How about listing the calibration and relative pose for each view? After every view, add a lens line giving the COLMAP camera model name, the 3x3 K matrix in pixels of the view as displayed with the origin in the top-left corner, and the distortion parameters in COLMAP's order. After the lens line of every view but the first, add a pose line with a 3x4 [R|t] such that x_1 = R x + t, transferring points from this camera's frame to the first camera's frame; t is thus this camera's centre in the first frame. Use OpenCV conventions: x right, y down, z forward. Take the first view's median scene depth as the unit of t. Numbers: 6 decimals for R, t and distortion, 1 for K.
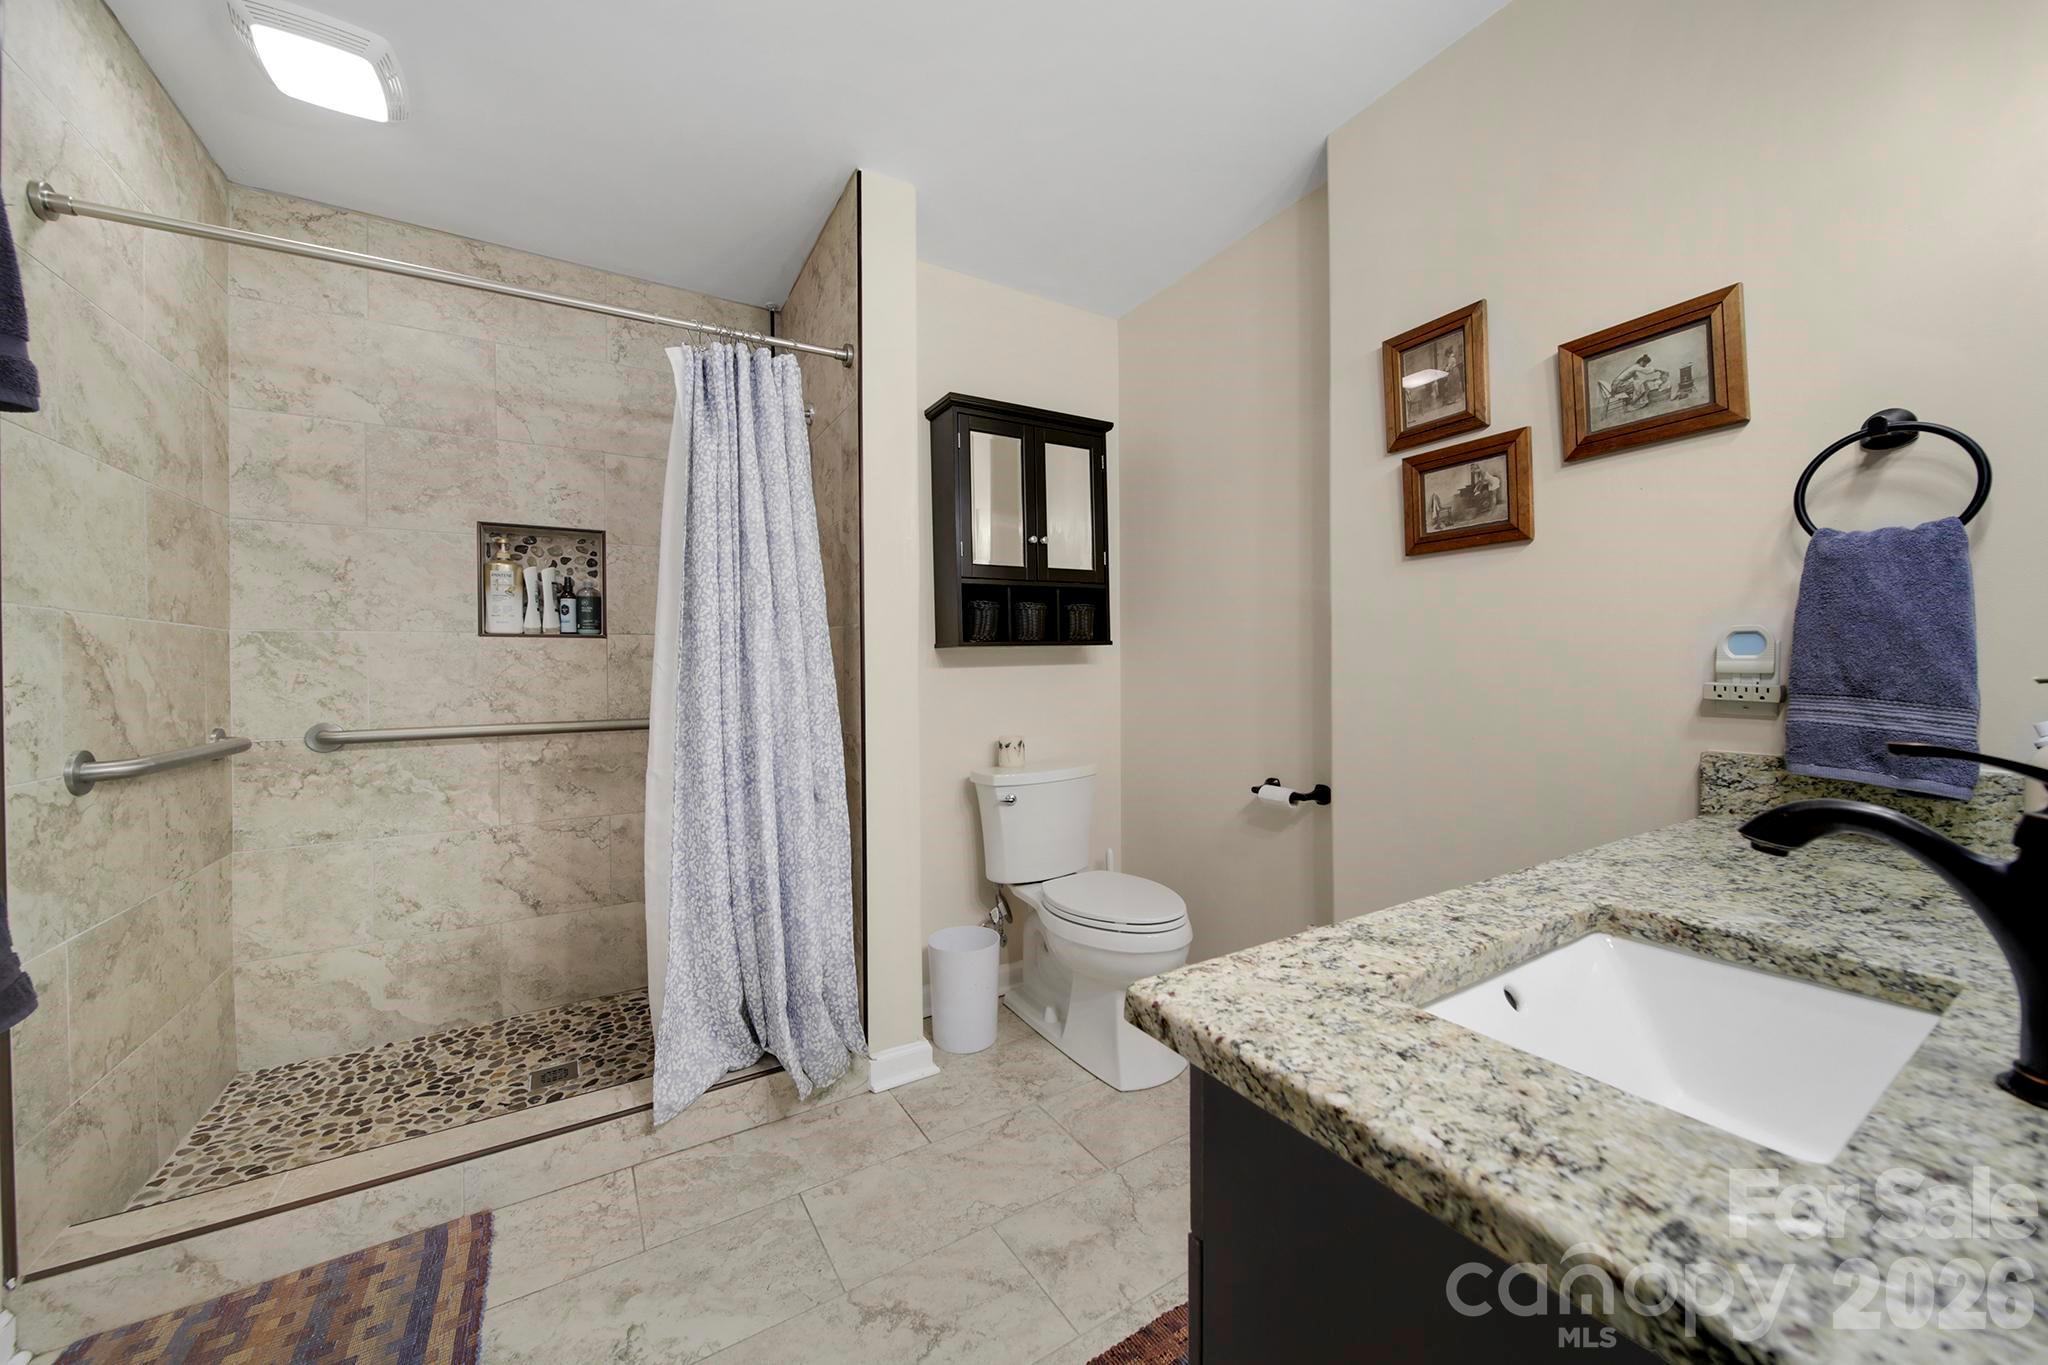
lens RADIAL K [[727.6, 0, 1034.5], [0, 727.6, 665.3], [0, 0, 1]] dist [-0.002232, -0.000468]
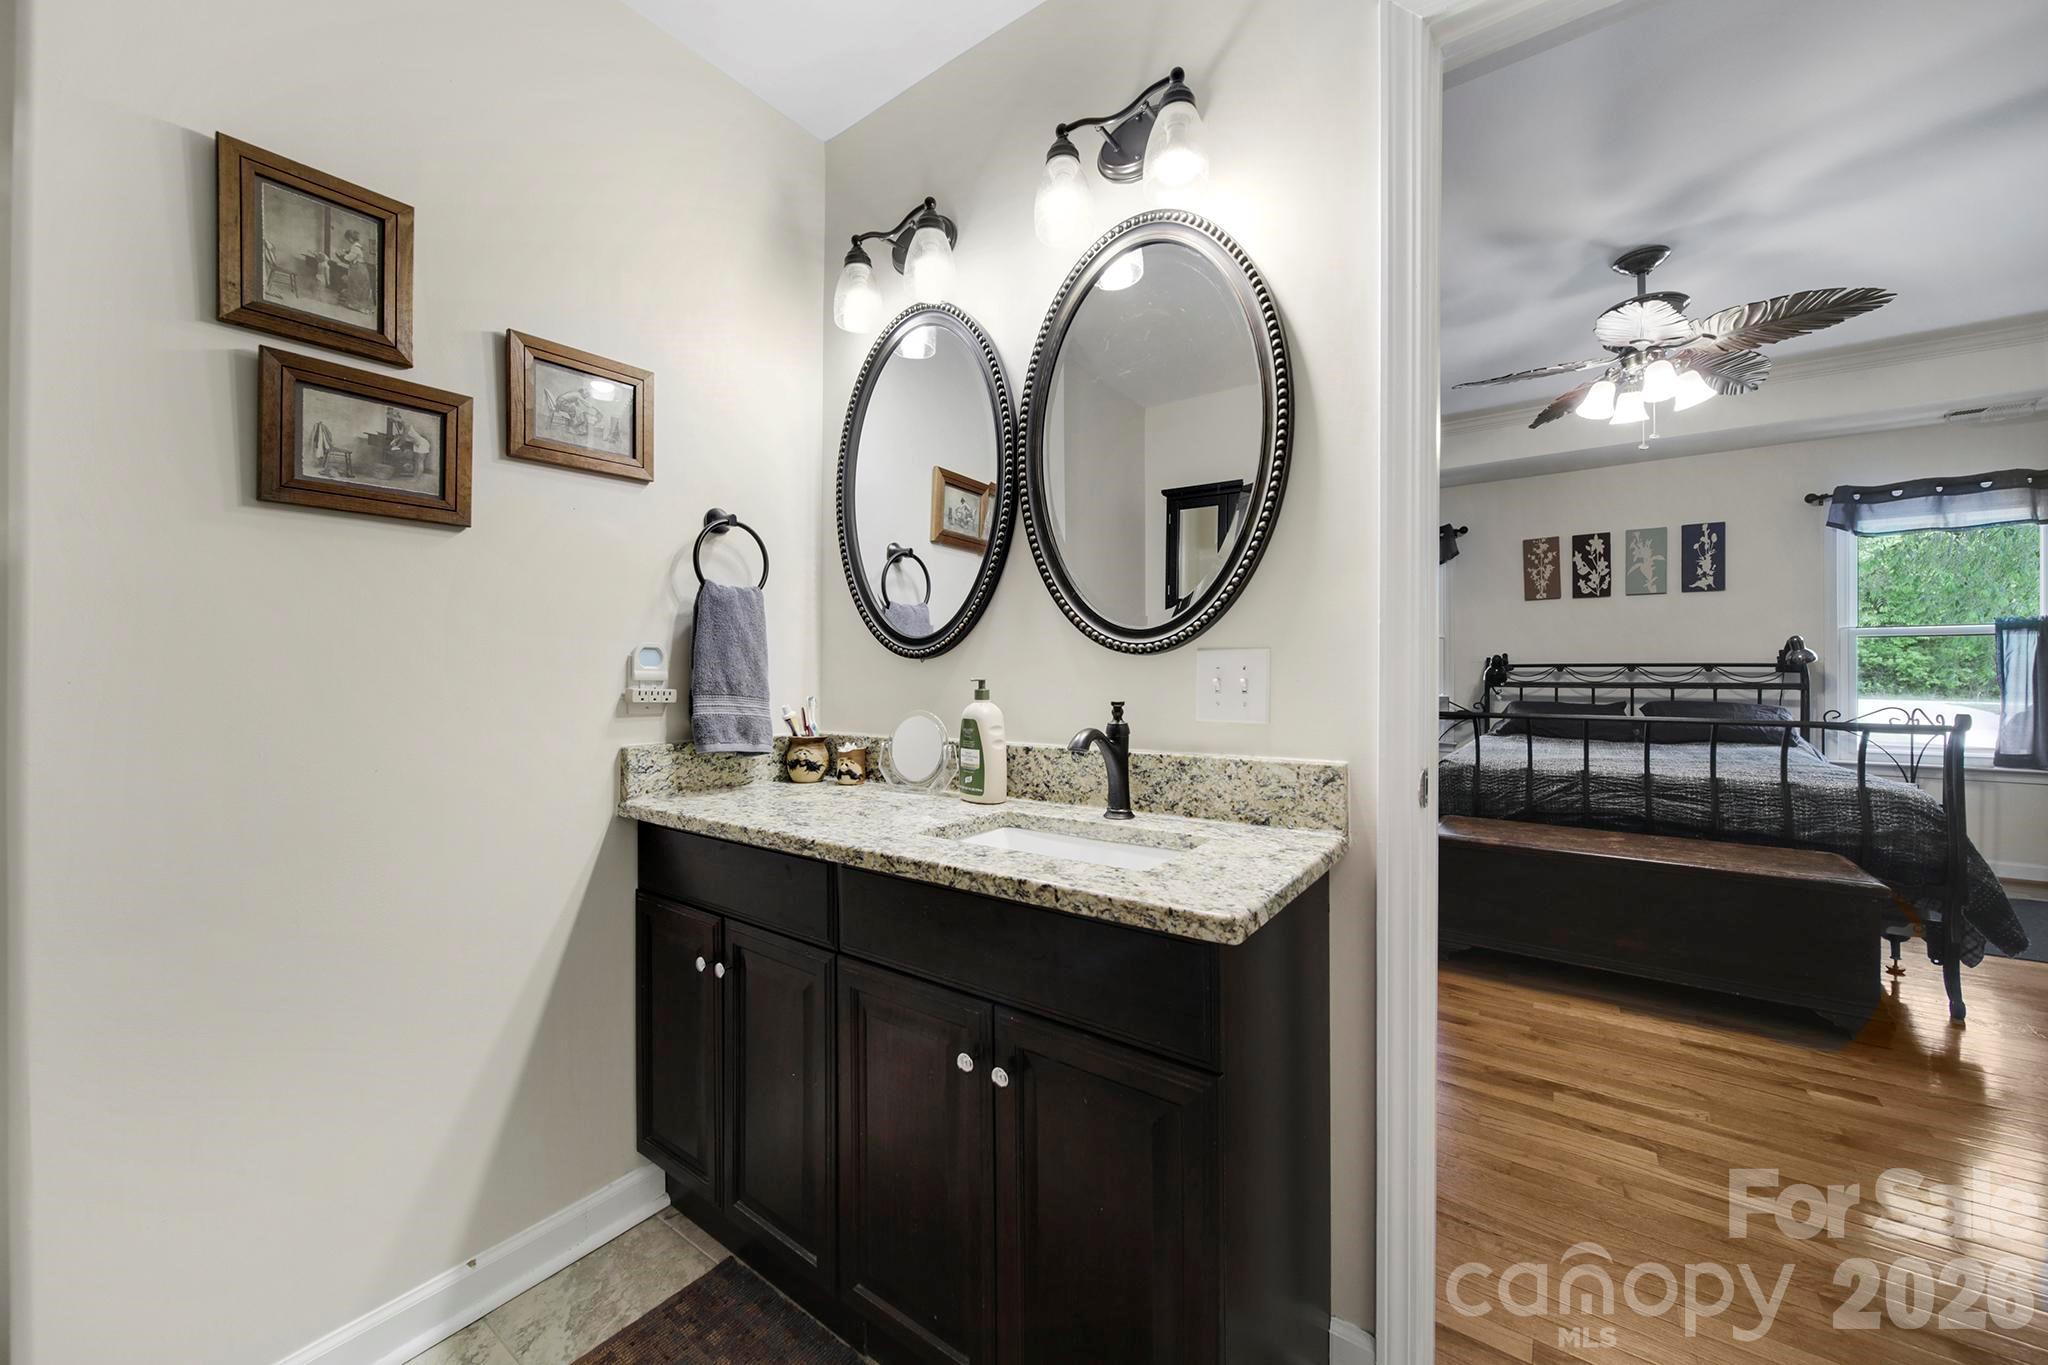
lens RADIAL K [[727.6, 0, 1034.5], [0, 727.6, 665.3], [0, 0, 1]] dist [-0.002232, -0.000468]
pose [[-0.356346, 0.017207, 0.934196, -0.353604], [-0.001778, 0.999816, -0.019094, 0.005740], [-0.934352, -0.008465, -0.356250, 0.658950]]
